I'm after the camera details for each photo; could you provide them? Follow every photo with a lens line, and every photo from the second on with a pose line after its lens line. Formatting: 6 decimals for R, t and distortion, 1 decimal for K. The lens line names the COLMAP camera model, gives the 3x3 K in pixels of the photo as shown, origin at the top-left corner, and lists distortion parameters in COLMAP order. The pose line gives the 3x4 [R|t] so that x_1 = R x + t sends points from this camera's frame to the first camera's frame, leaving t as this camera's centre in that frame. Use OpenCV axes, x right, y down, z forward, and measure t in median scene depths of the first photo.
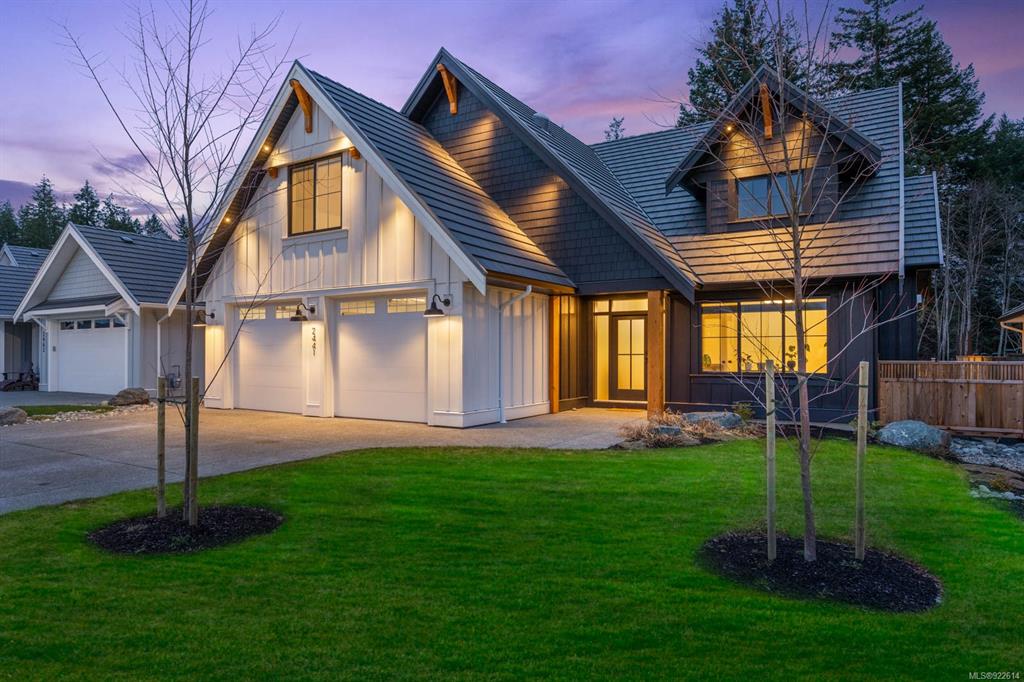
lens RADIAL K [[626.4, 0, 514.4], [0, 626.4, 356.0], [0, 0, 1]] dist [-0.000737, 0.000086]
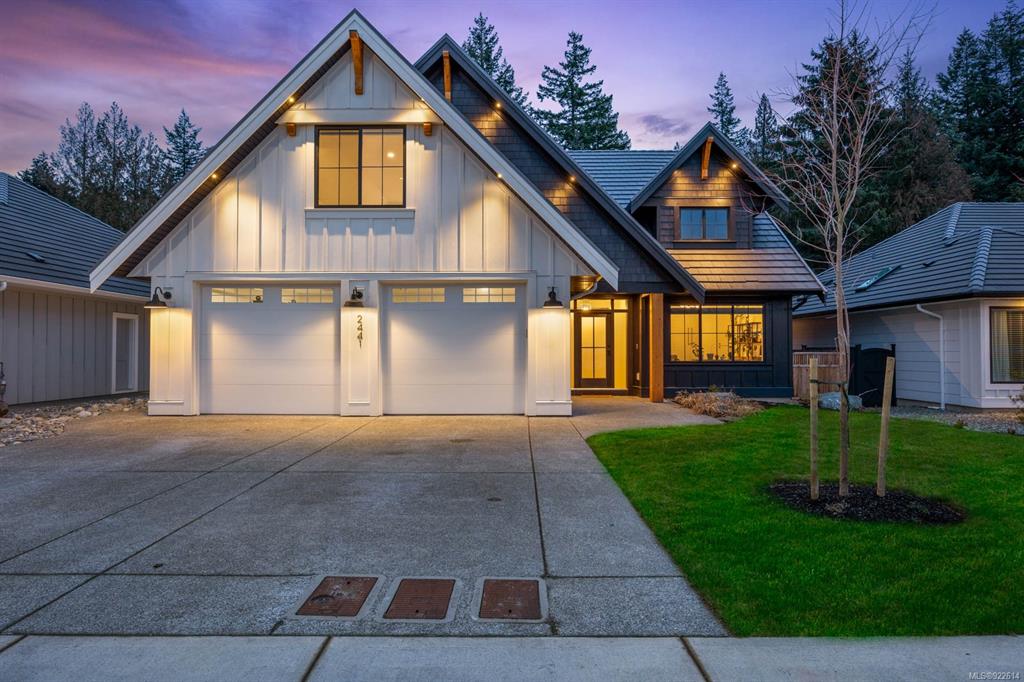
lens RADIAL K [[602.7, 0, 512.5], [0, 602.7, 351.2], [0, 0, 1]] dist [-0.007621, -0.000992]
pose [[0.847898, 0.000230, 0.530159, -0.591313], [0.002121, 0.999990, -0.003826, 0.009514], [-0.530155, 0.004369, 0.847890, 0.167538]]
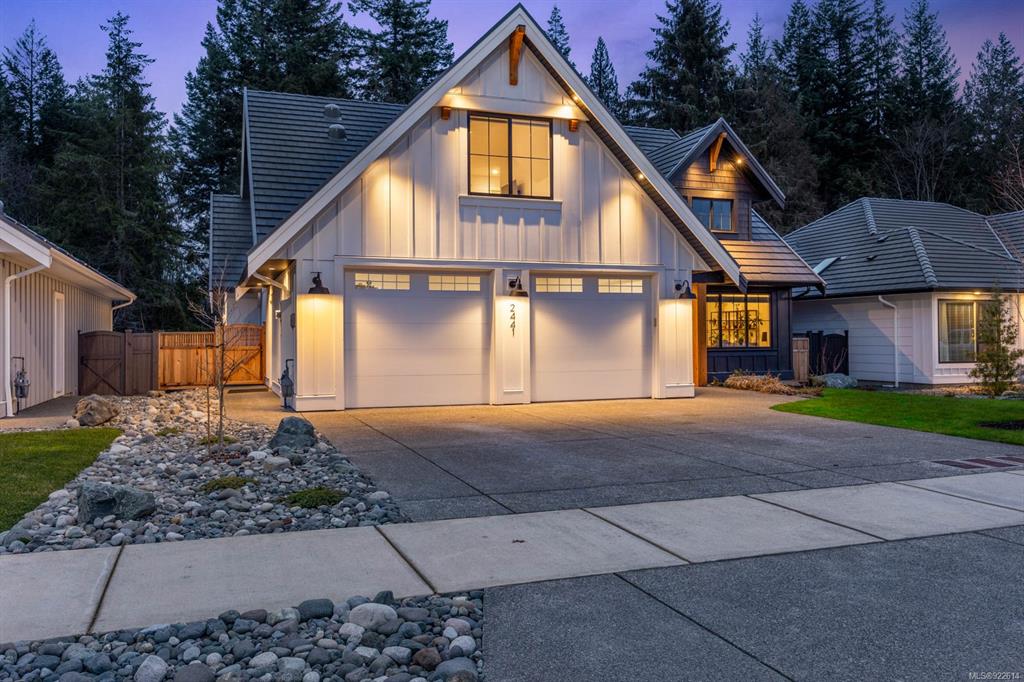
lens RADIAL K [[814.2, 0, 512.0], [0, 814.2, 341.0], [0, 0, 1]] dist [-0.004733, -0.000840]
pose [[0.603942, -0.007317, 0.796995, -1.248661], [0.008779, 0.999958, 0.002528, 0.004395], [-0.796980, 0.005470, 0.603981, 0.305016]]
